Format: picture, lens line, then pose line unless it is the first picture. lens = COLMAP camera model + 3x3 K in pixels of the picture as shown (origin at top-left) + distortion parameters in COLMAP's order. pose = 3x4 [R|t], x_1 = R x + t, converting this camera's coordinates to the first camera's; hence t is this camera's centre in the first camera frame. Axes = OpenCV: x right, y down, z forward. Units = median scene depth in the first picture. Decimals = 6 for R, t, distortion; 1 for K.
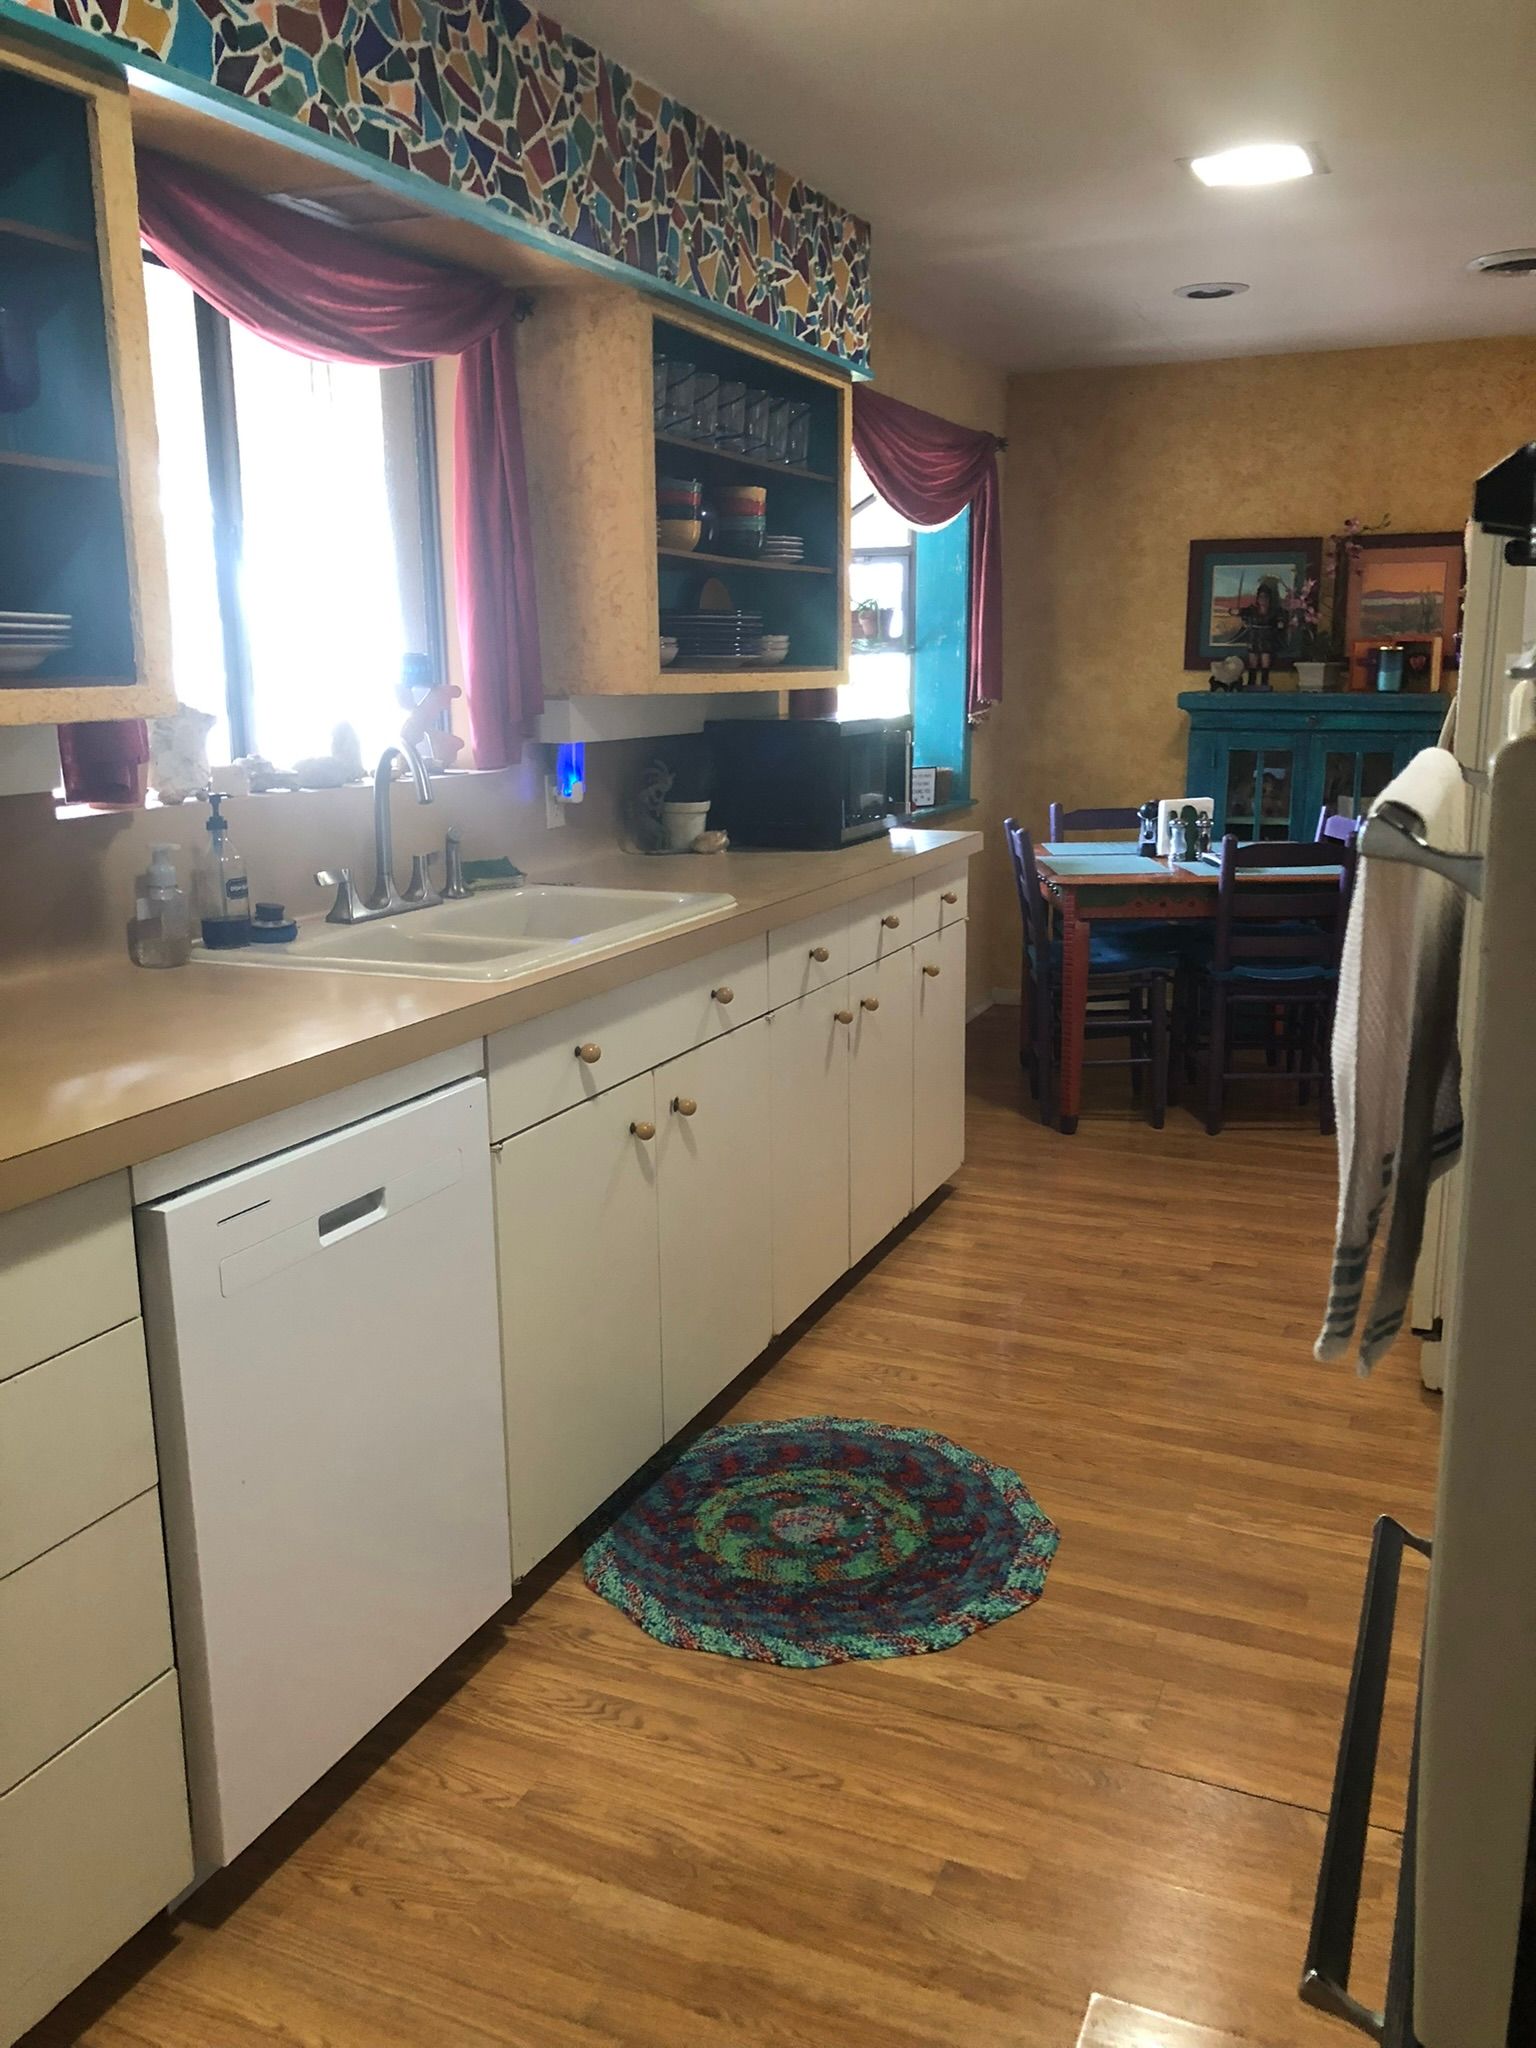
lens RADIAL K [[1644.1, 0, 767.2], [0, 1644.1, 1019.7], [0, 0, 1]] dist [-0.005243, 0.011076]
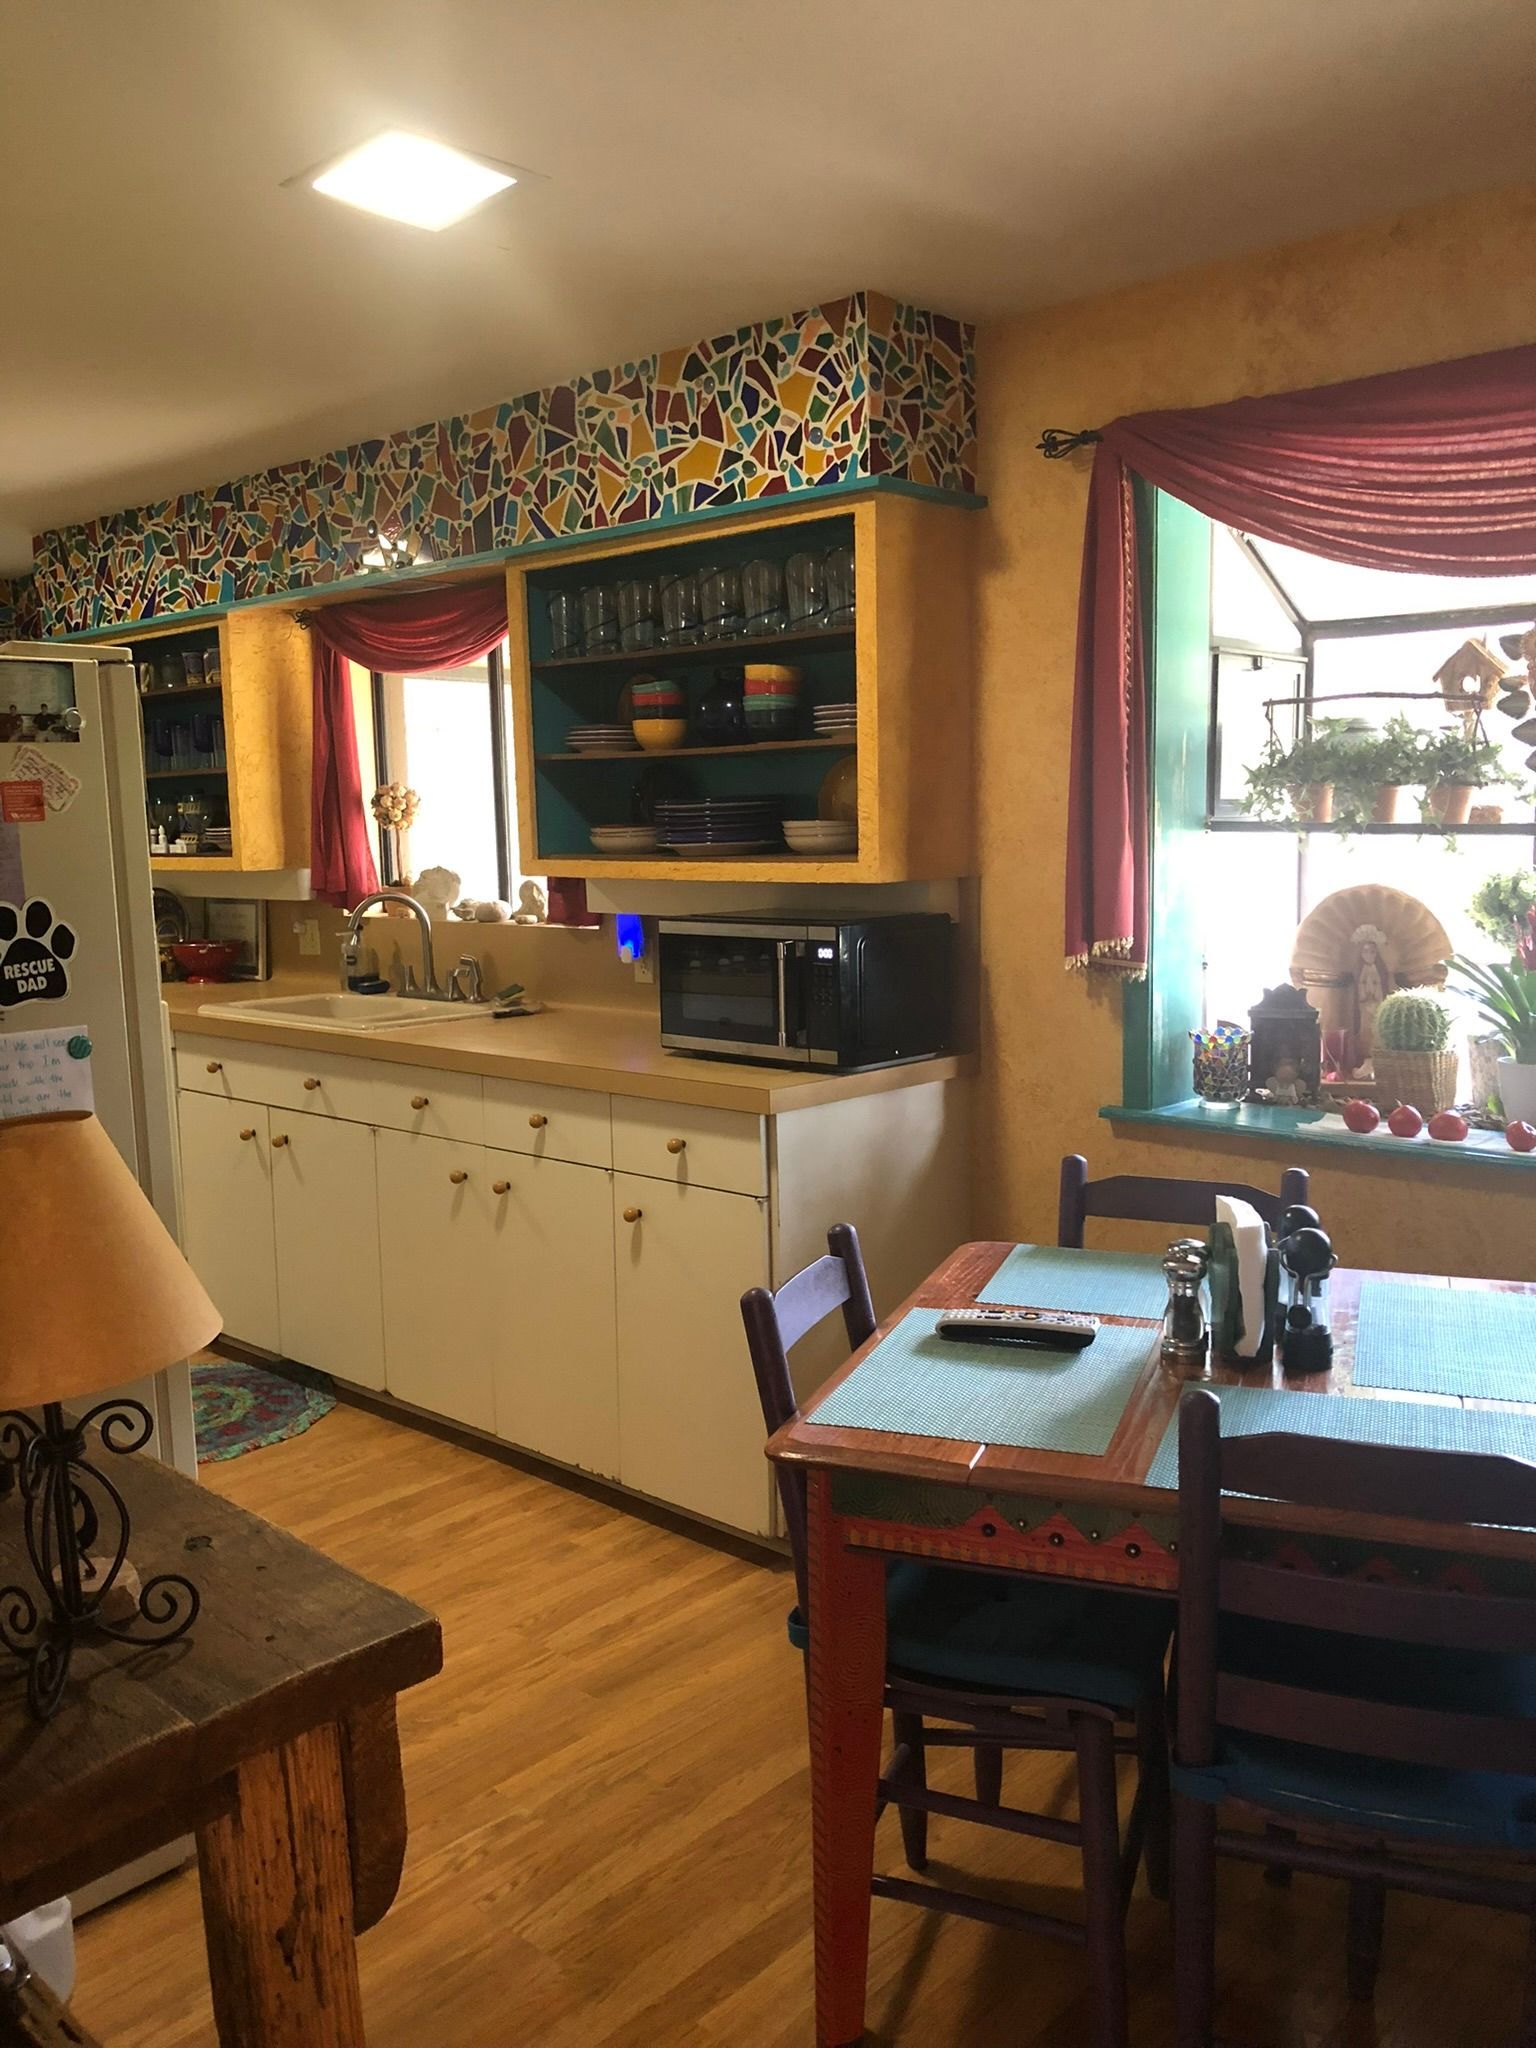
lens RADIAL K [[1644.1, 0, 762.3], [0, 1644.1, 1029.5], [0, 0, 1]] dist [-0.005243, 0.011076]
pose [[-0.318777, 0.133589, -0.938368, 1.165794], [-0.184033, 0.962454, 0.199537, -0.412775], [0.929792, 0.236299, -0.282223, 1.739509]]
